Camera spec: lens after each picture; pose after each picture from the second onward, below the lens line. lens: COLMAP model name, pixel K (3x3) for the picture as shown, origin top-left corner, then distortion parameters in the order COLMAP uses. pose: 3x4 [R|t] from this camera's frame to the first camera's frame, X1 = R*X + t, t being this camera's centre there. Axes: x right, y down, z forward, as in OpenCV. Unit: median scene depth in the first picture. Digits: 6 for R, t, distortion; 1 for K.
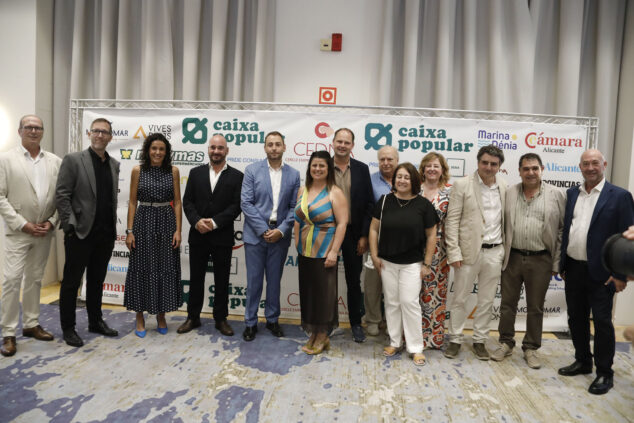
lens RADIAL K [[552.3, 0, 314.3], [0, 552.3, 223.2], [0, 0, 1]] dist [-0.108901, 0.040103]
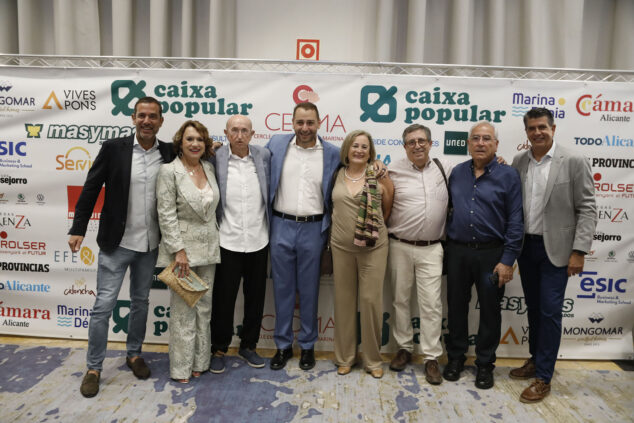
lens RADIAL K [[601.3, 0, 311.3], [0, 601.3, 219.6], [0, 0, 1]] dist [-0.034643, 0.000000]
pose [[0.998924, -0.017792, 0.042838, -0.011886], [0.016602, 0.999471, 0.027973, -0.024783], [-0.043313, -0.027232, 0.998690, 0.189355]]
